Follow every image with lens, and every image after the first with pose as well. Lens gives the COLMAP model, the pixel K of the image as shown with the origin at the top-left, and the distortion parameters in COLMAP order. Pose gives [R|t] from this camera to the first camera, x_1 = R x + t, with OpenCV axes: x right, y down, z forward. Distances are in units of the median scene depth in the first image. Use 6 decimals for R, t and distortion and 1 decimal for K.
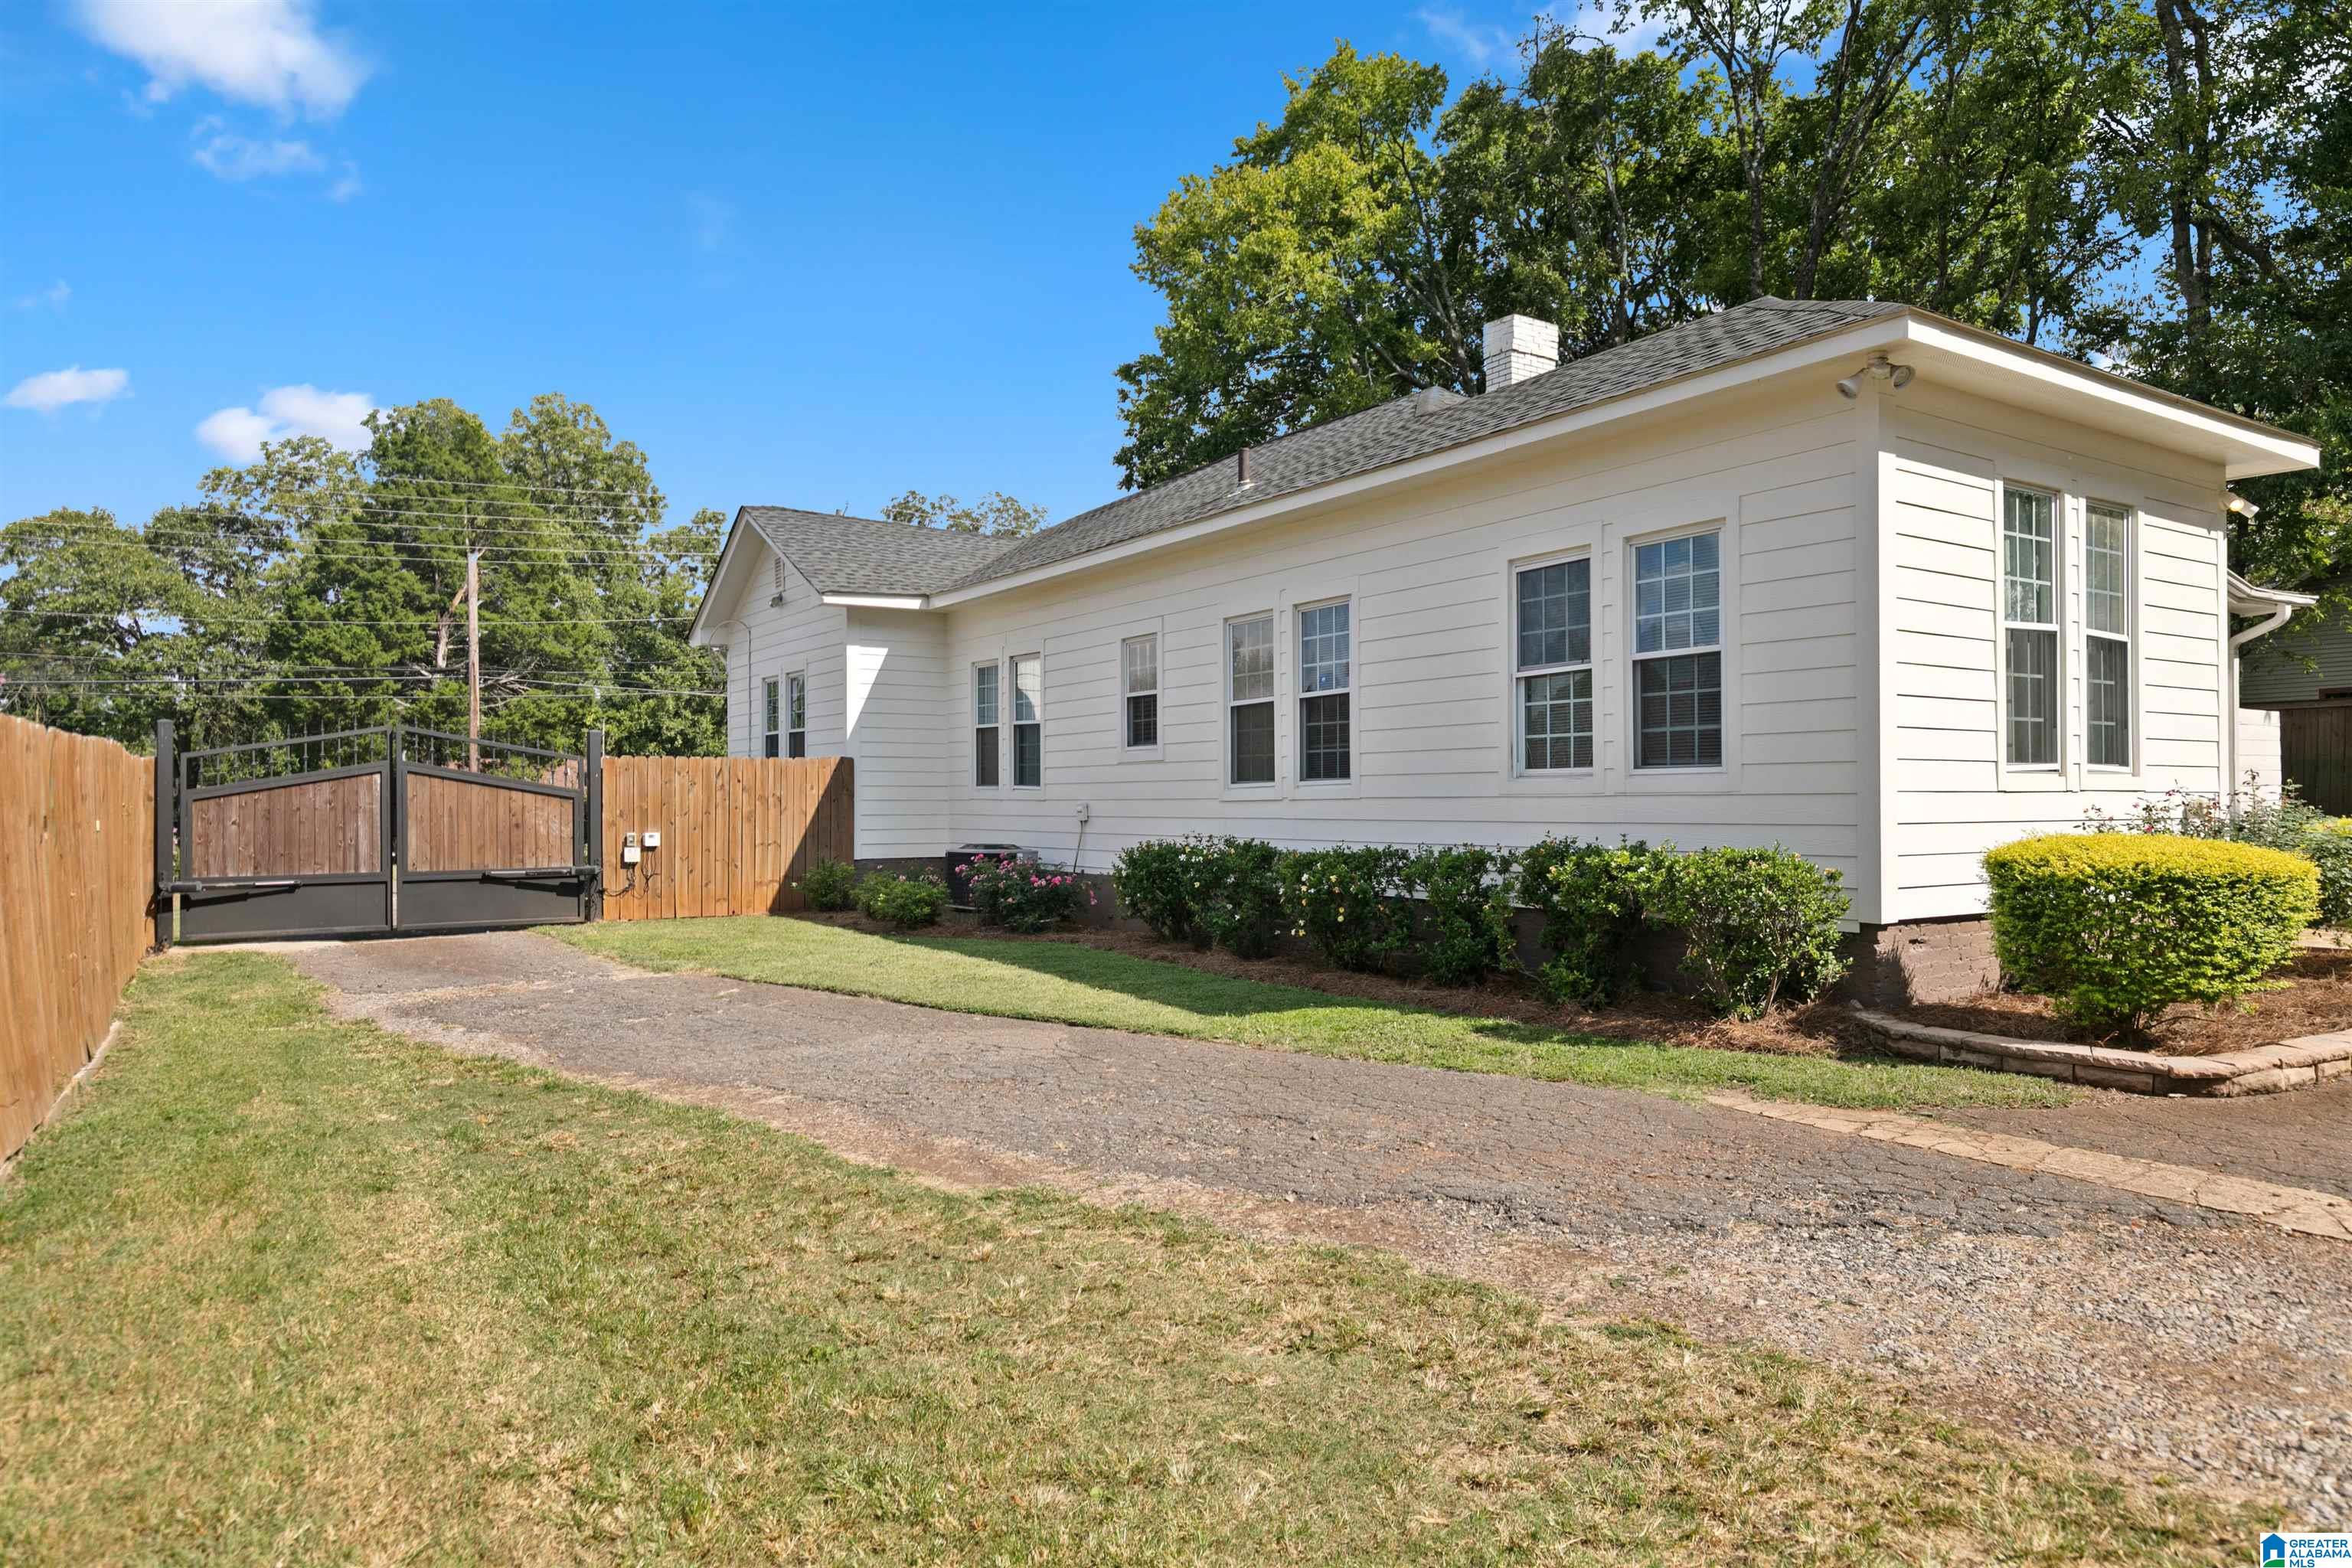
lens RADIAL K [[1453.9, 0, 1177.2], [0, 1453.9, 774.4], [0, 0, 1]] dist [0.012555, 0.000398]
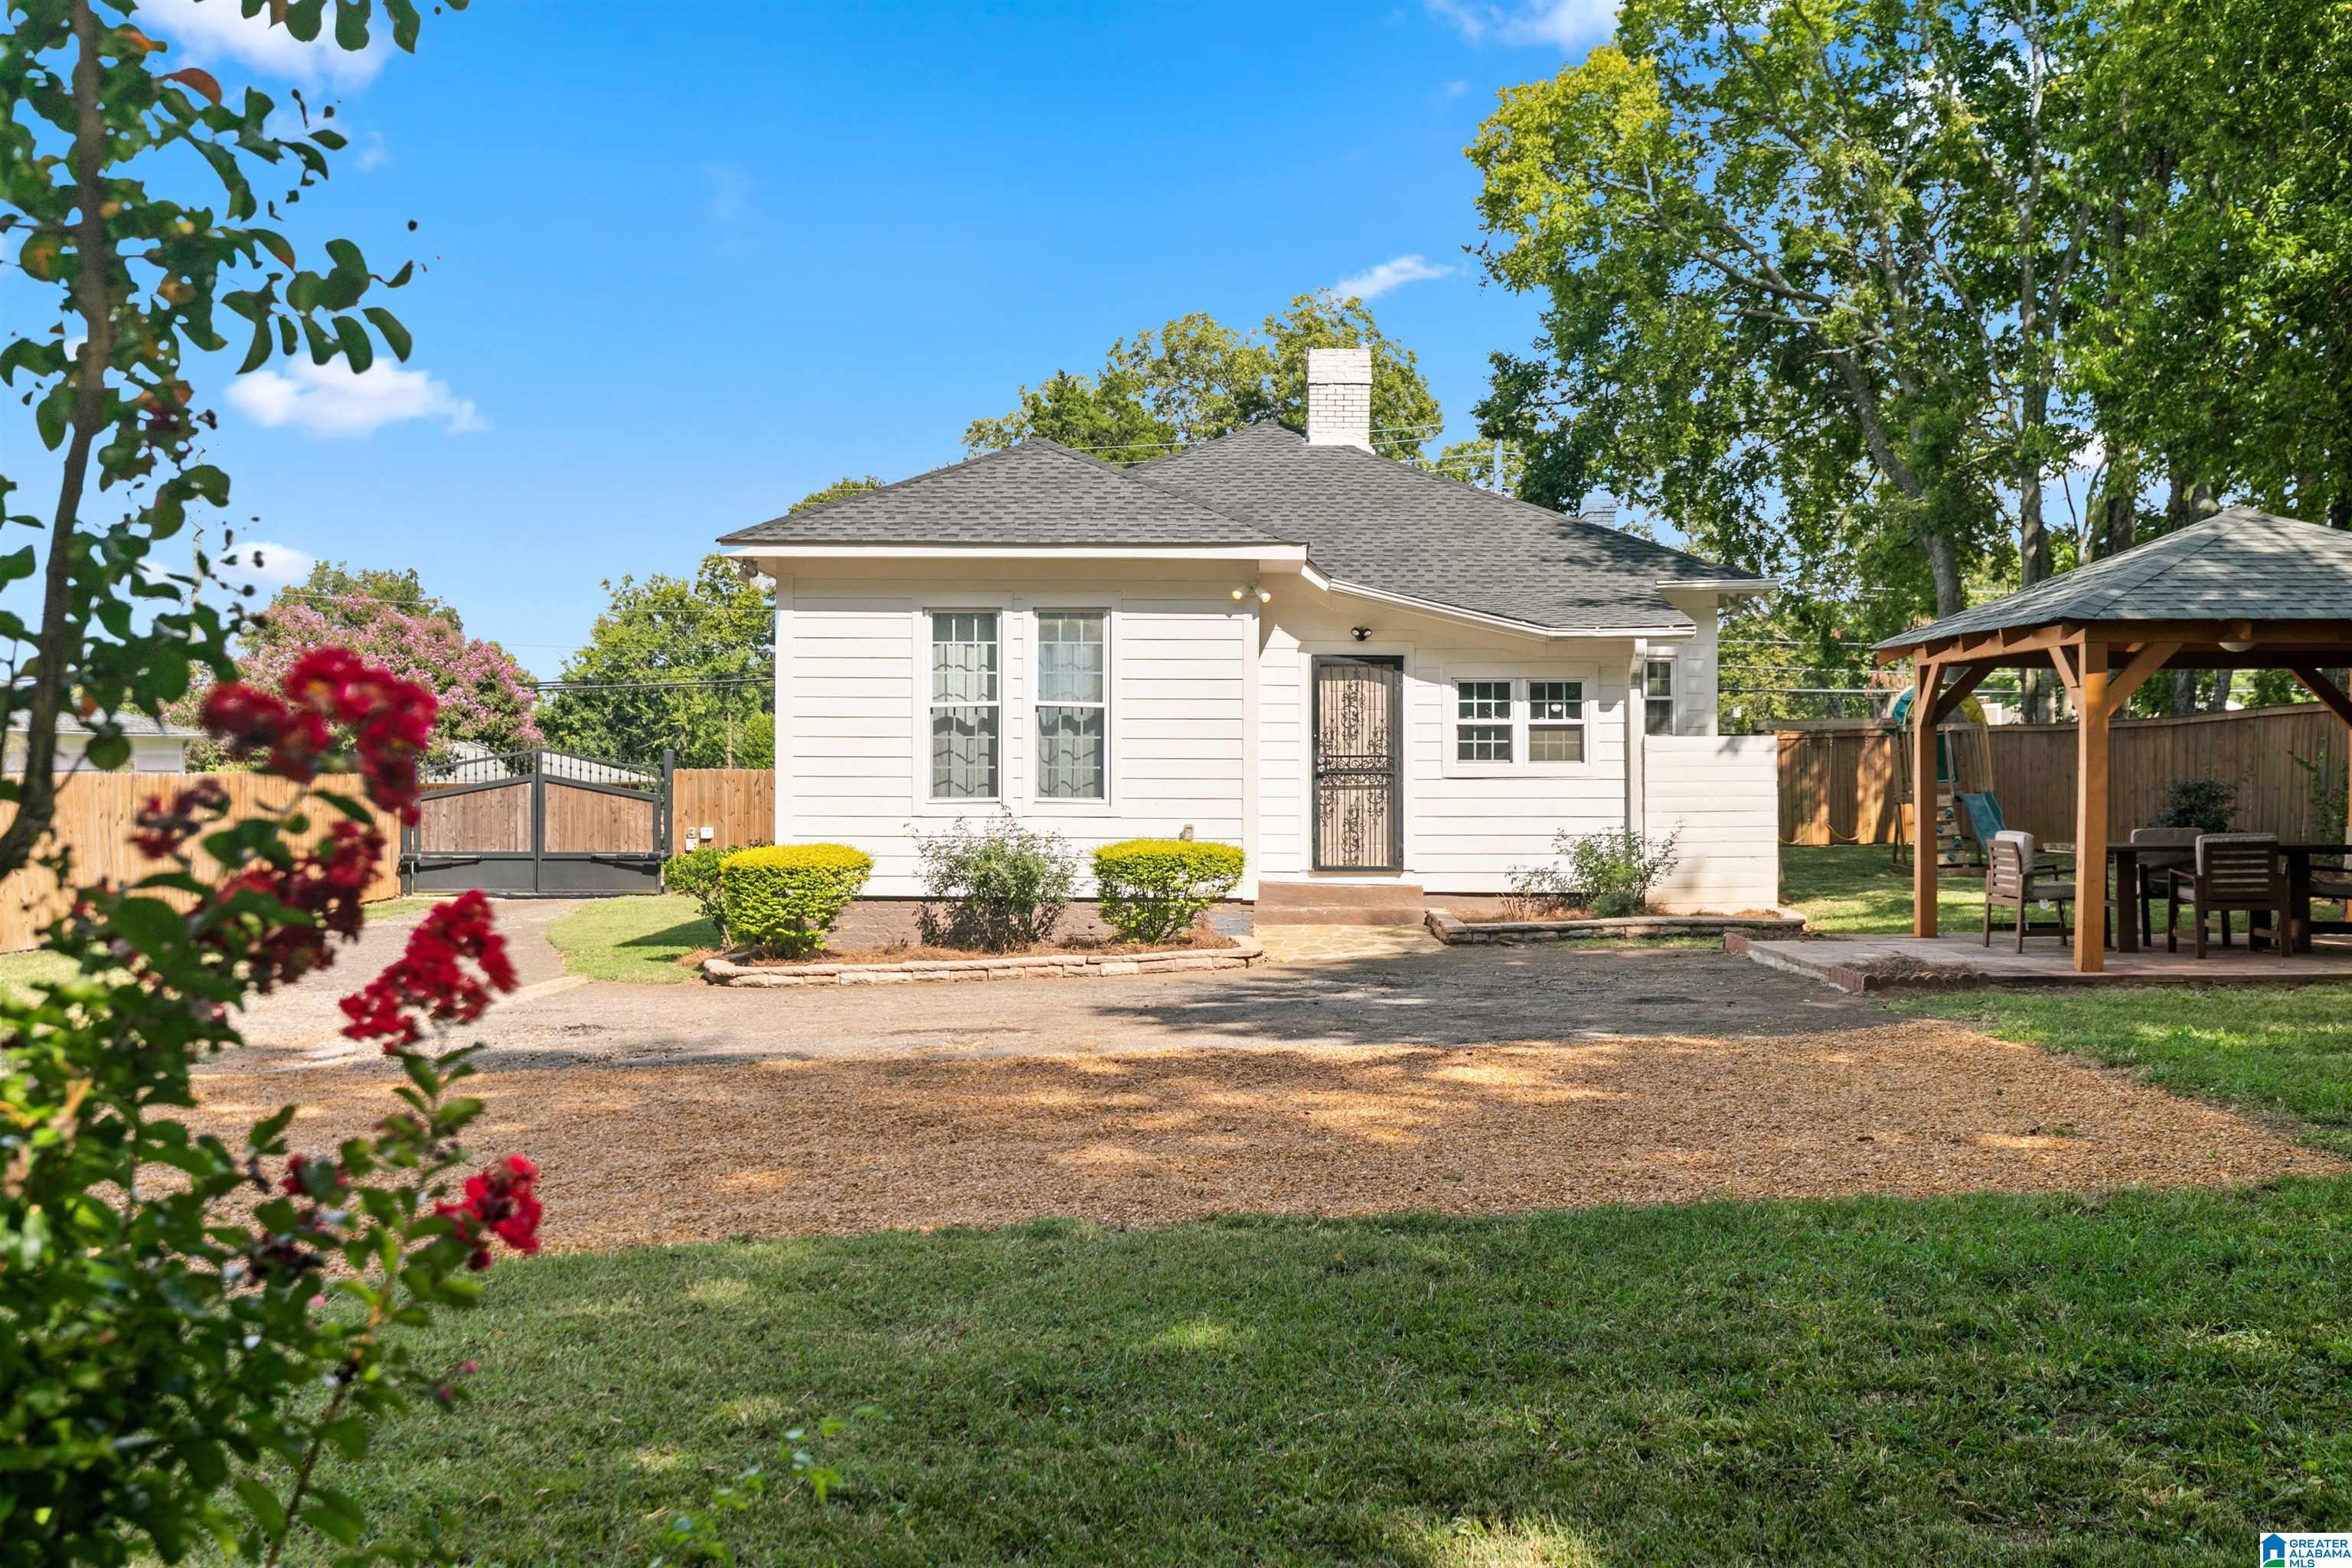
lens RADIAL K [[2259.0, 0, 1176.0], [0, 2259.0, 784.0], [0, 0, 1]] dist [-0.001104, 0.018627]
pose [[0.821252, 0.008325, -0.570505, 0.369556], [0.001903, 0.999848, 0.017331, -0.010846], [0.570562, -0.015319, 0.821112, -0.134422]]
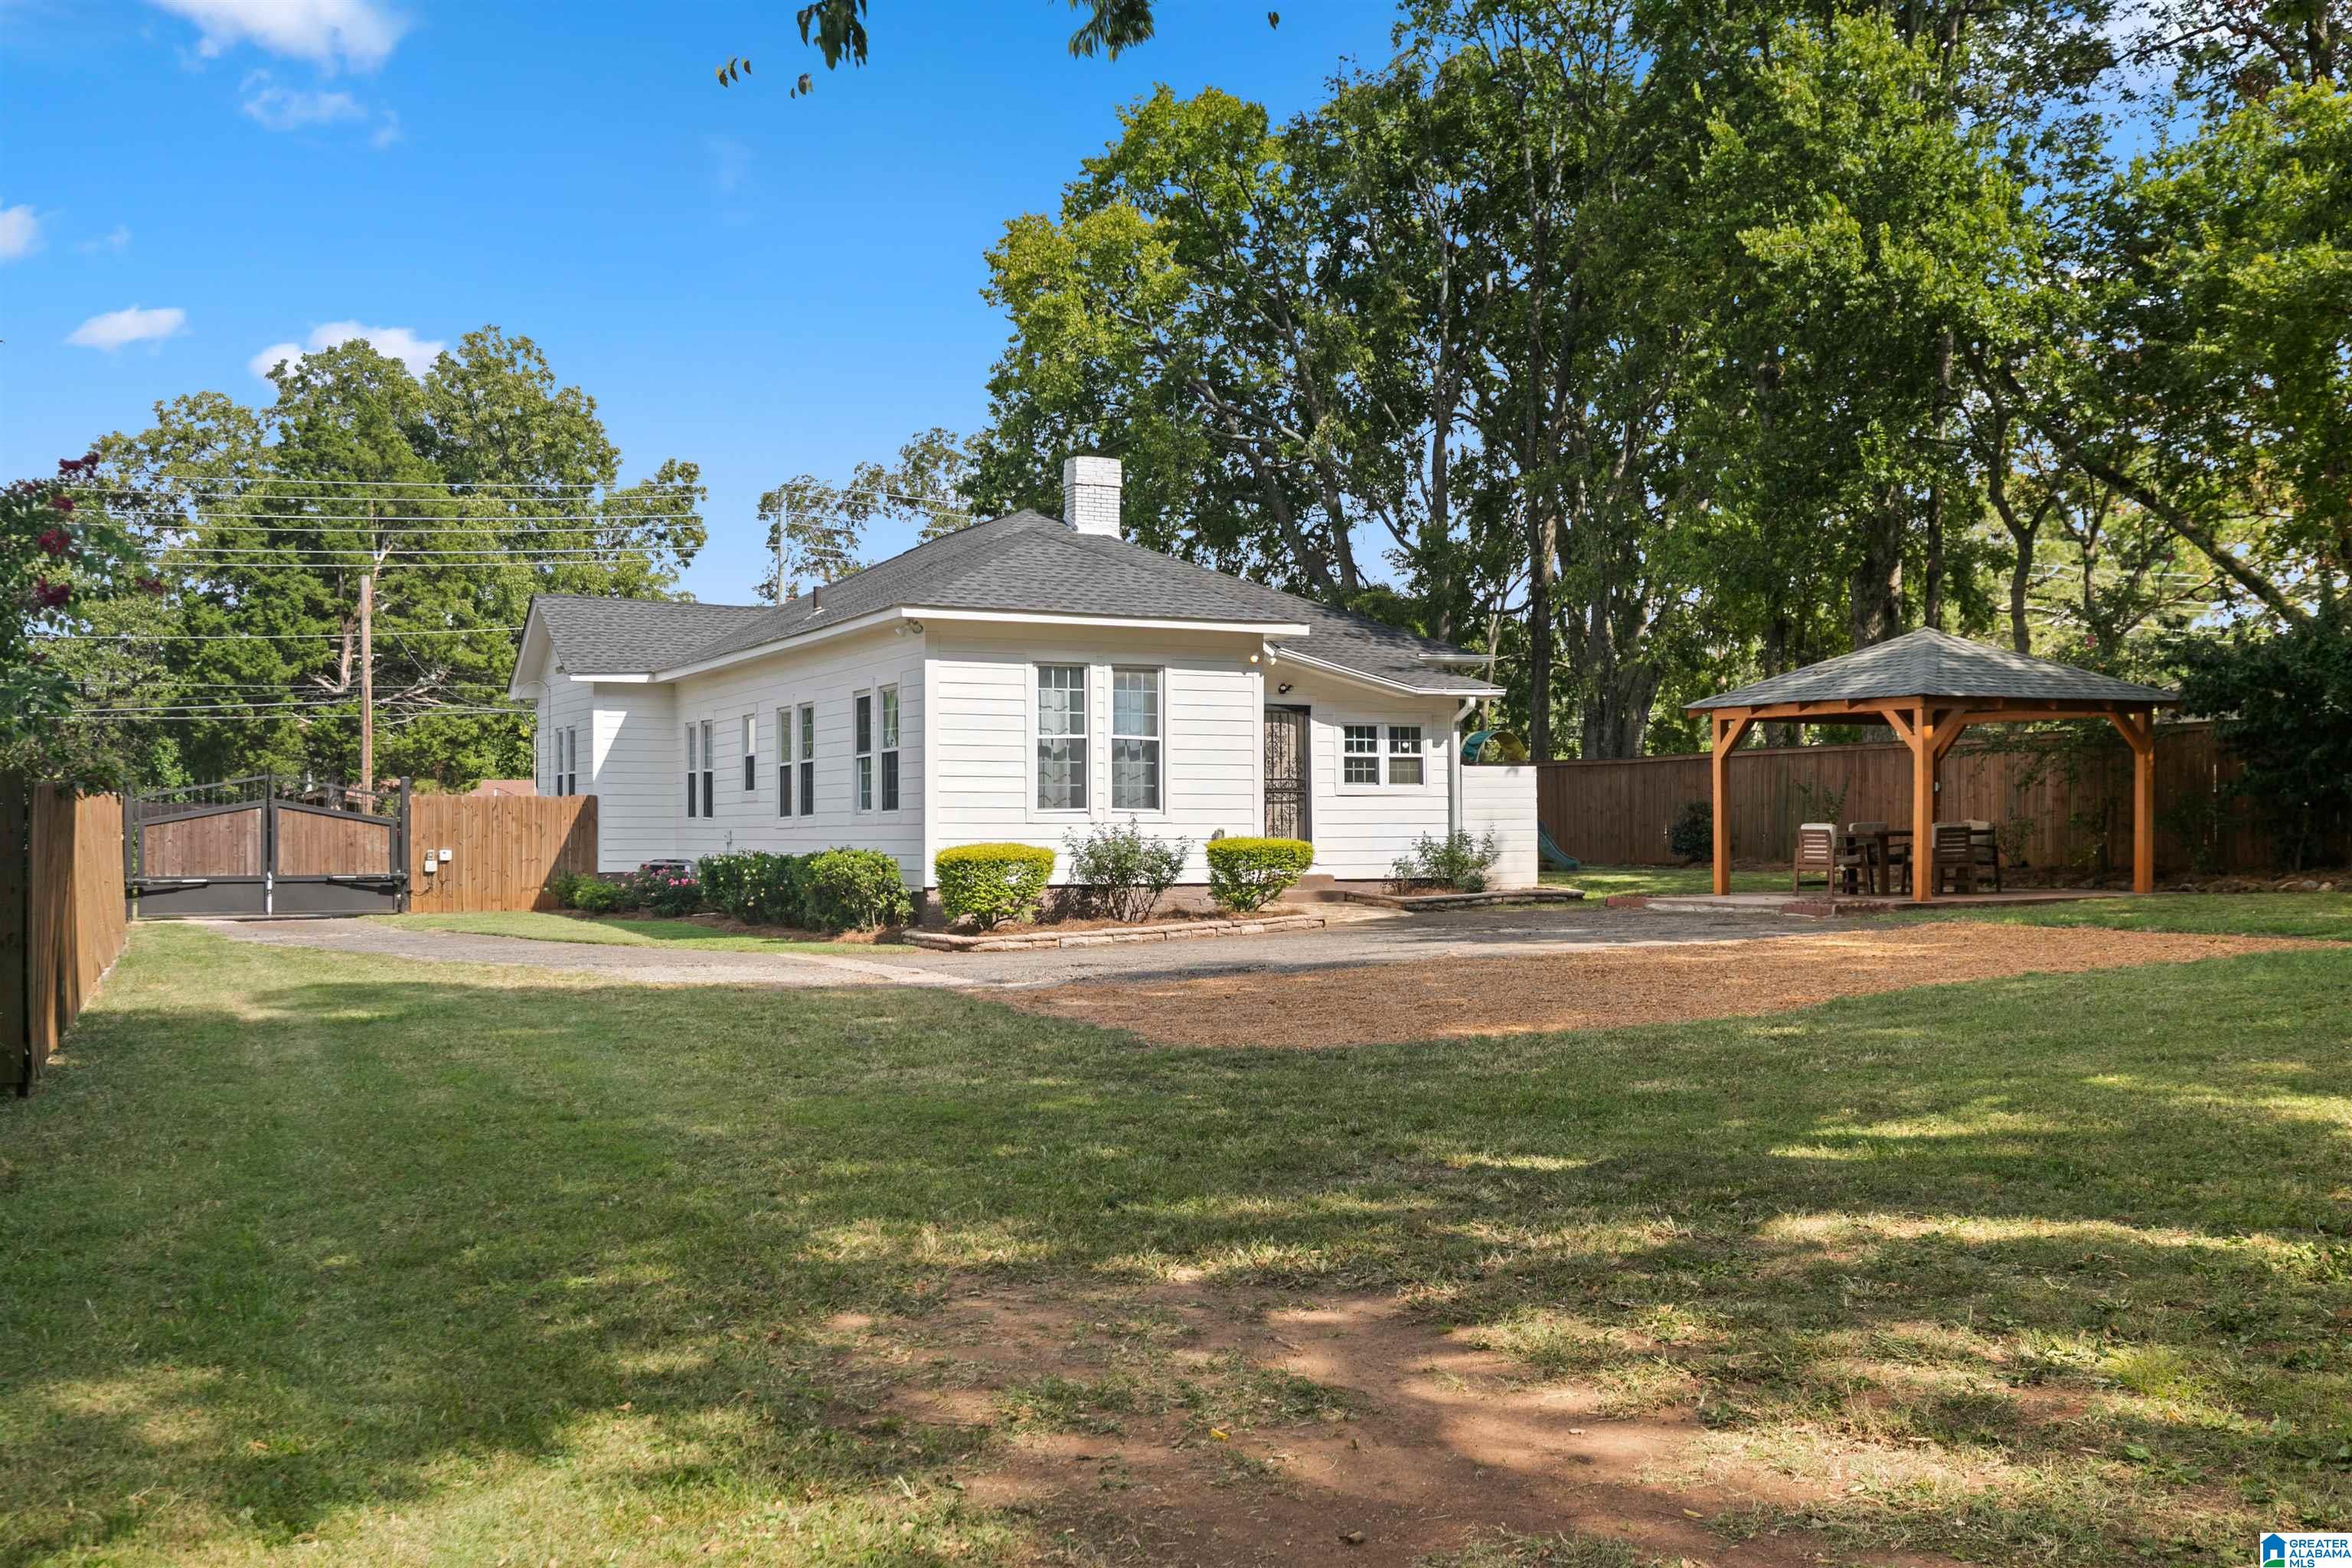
lens RADIAL K [[2313.7, 0, 1176.0], [0, 2313.7, 784.0], [0, 0, 1]] dist [0.005955, 0.008025]
pose [[0.990556, 0.000370, -0.137112, 0.205922], [-0.000882, 0.999993, -0.003668, -0.005112], [0.137109, 0.003754, 0.990549, -0.355002]]
